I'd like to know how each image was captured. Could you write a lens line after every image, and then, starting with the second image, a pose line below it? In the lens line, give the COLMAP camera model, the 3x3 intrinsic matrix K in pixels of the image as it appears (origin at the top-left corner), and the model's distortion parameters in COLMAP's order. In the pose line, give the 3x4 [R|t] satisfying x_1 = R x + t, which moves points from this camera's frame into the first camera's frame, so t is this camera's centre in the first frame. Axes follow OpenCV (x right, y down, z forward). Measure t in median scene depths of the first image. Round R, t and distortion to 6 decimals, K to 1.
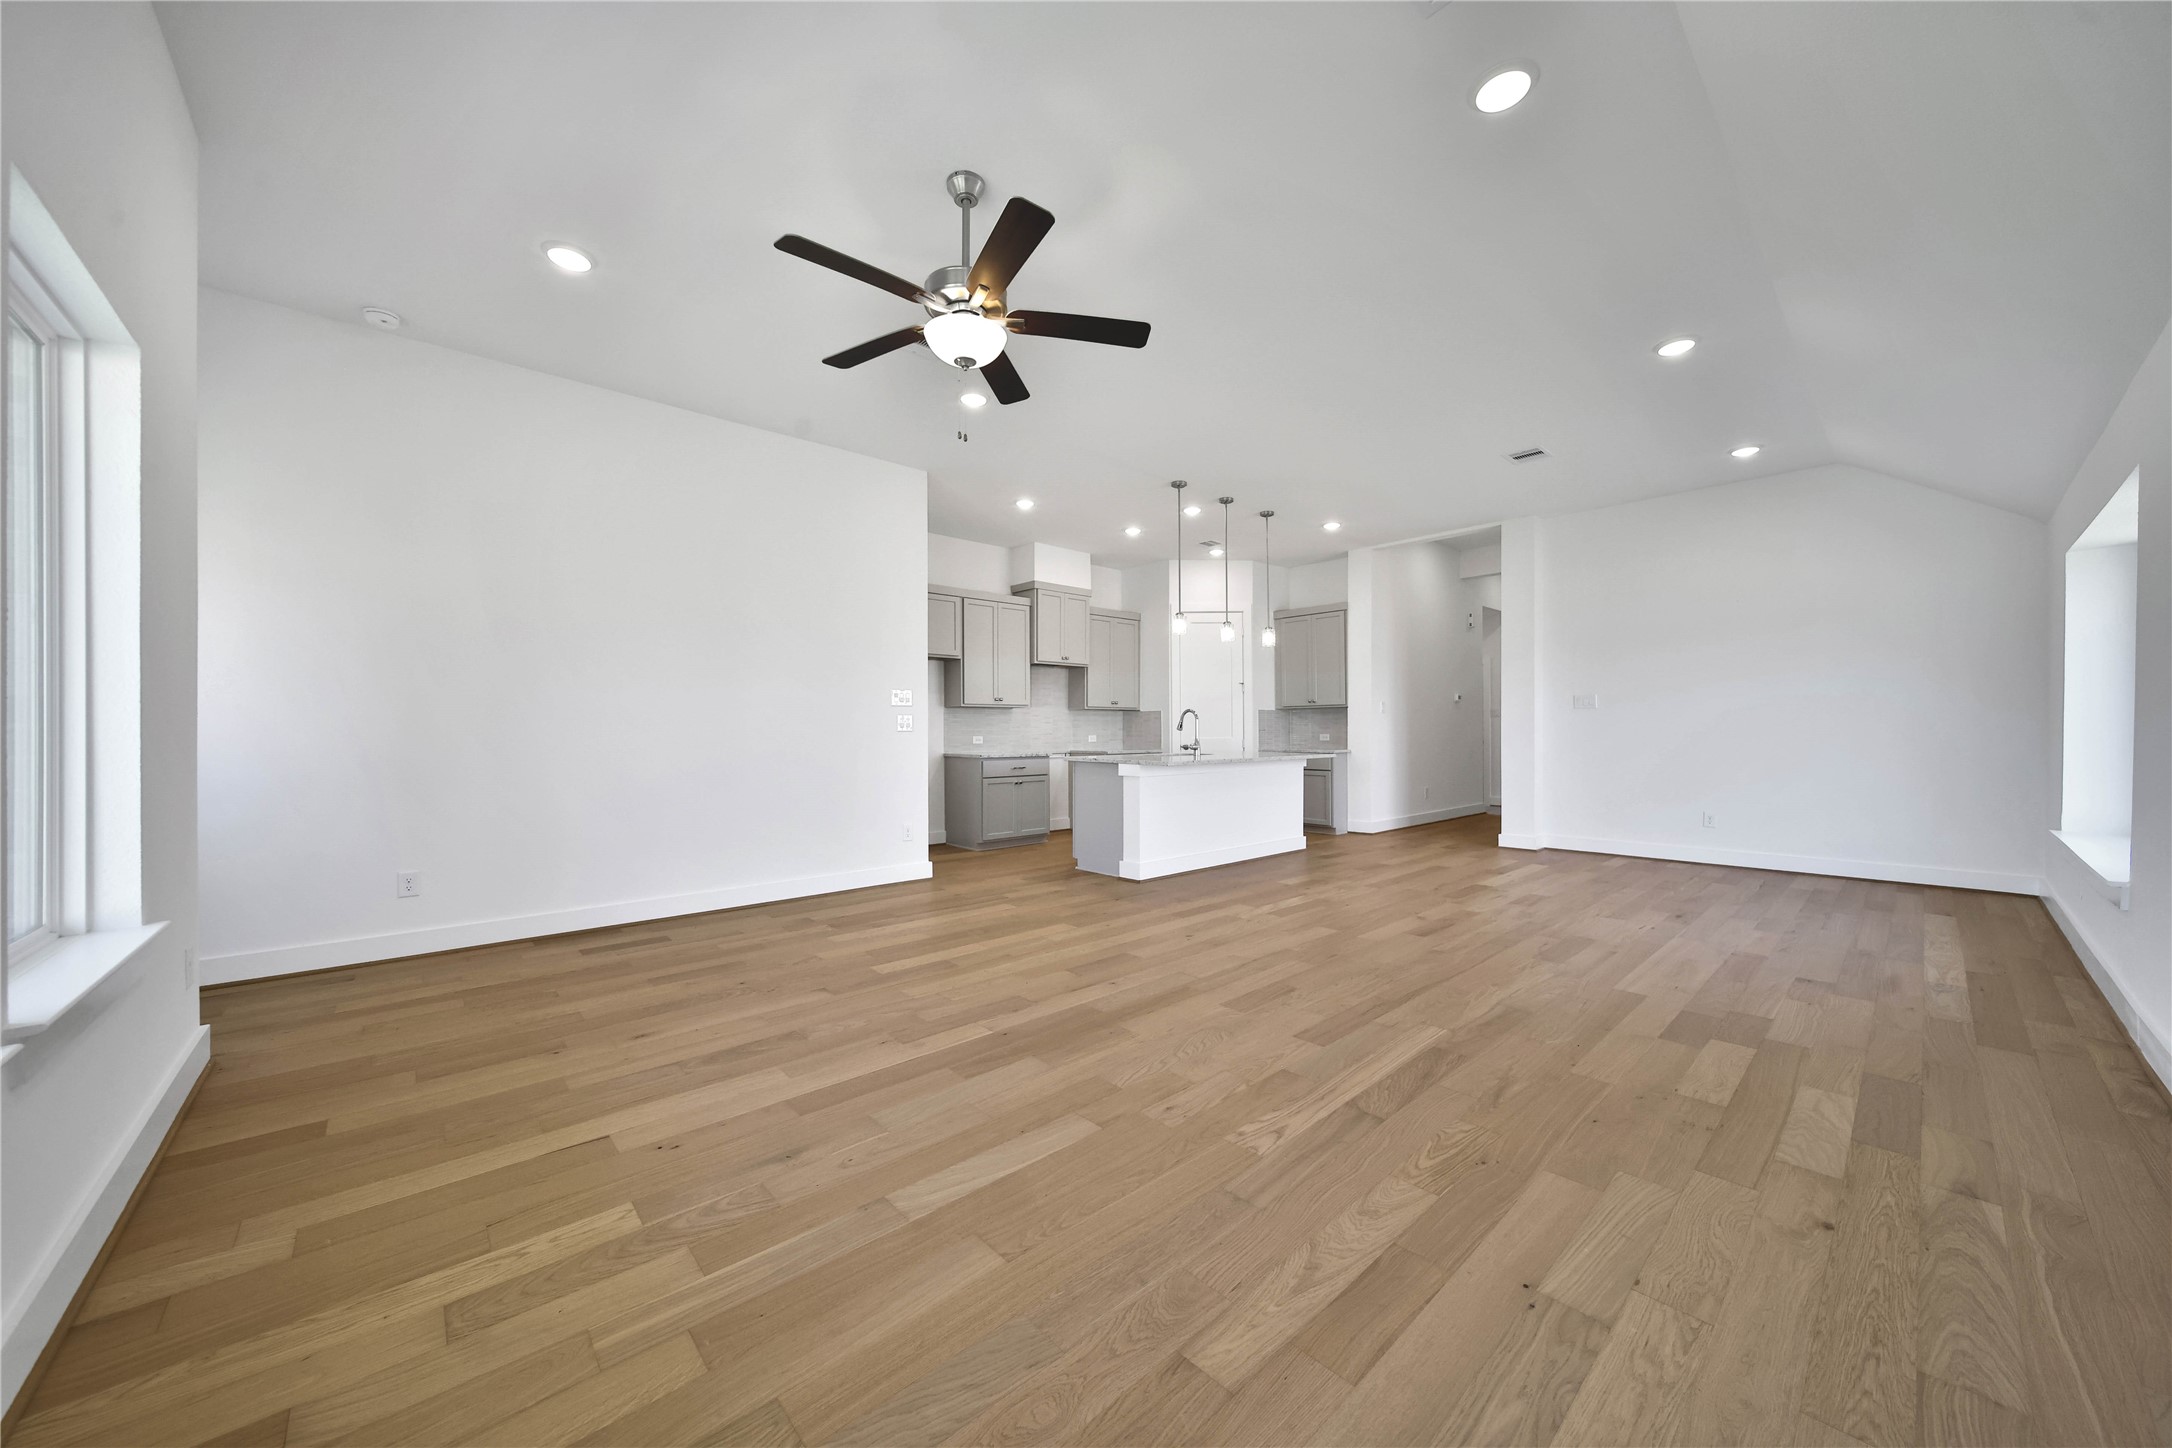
lens RADIAL K [[760.5, 0, 1084.8], [0, 760.5, 734.2], [0, 0, 1]] dist [0.000605, -0.000019]
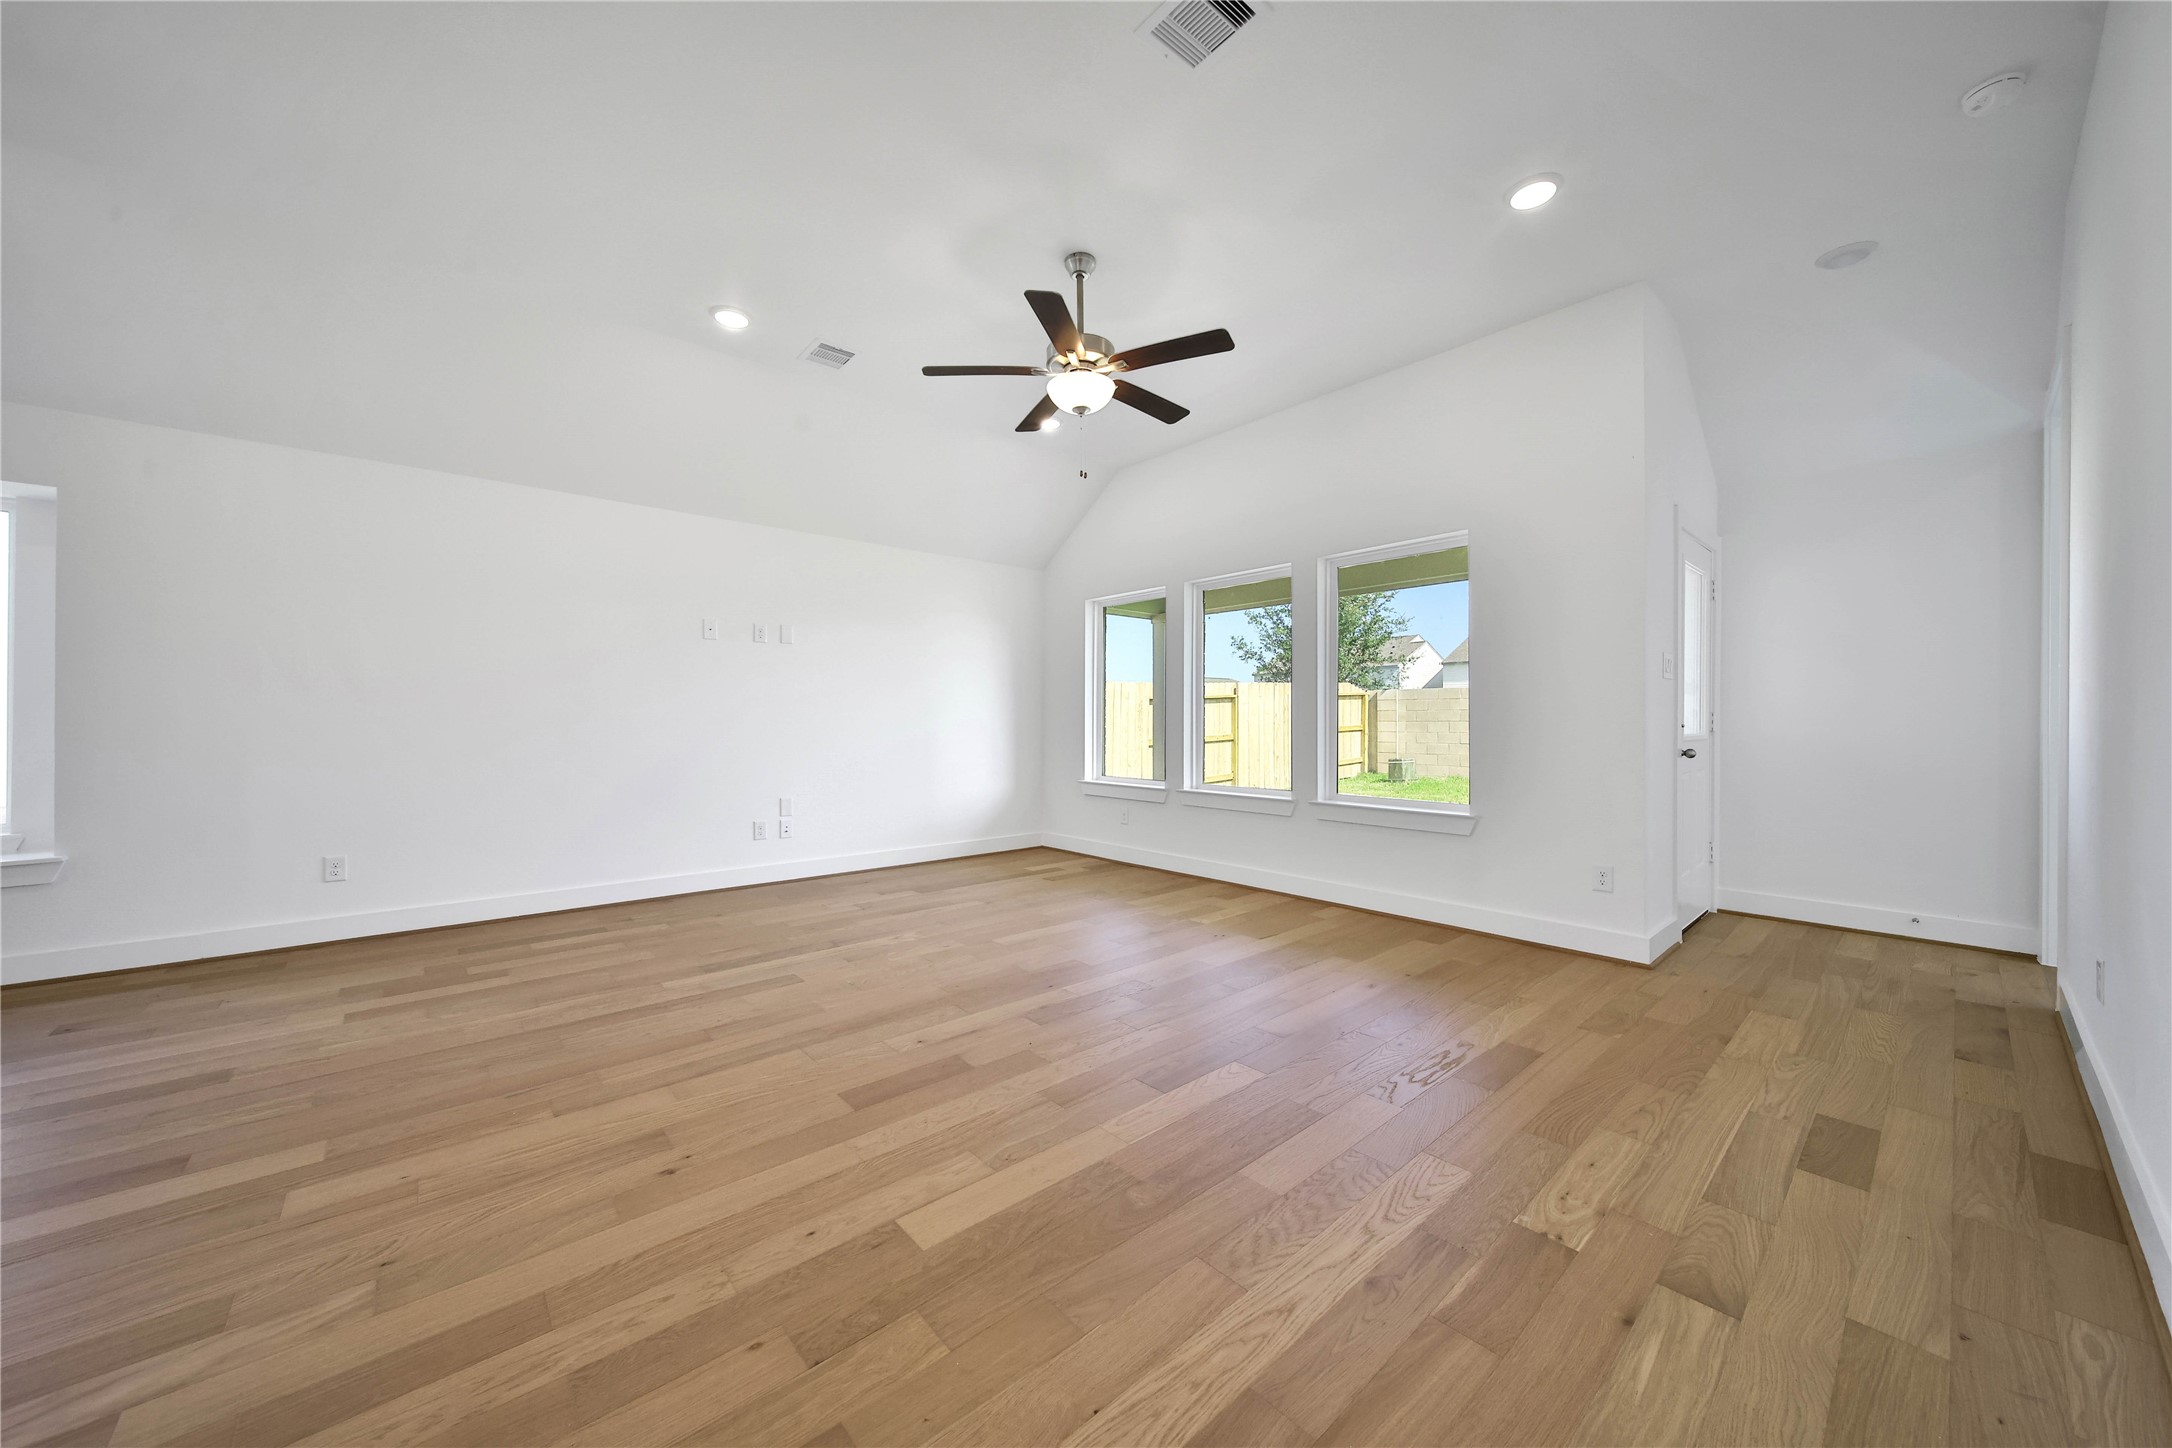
lens RADIAL K [[760.5, 0, 1070.9], [0, 760.5, 724.8], [0, 0, 1]] dist [0.000605, -0.000019]
pose [[-0.999559, 0.002829, 0.029565, -0.138954], [0.003099, 0.999954, 0.009110, -0.004359], [-0.029538, 0.009197, -0.999521, 1.746105]]
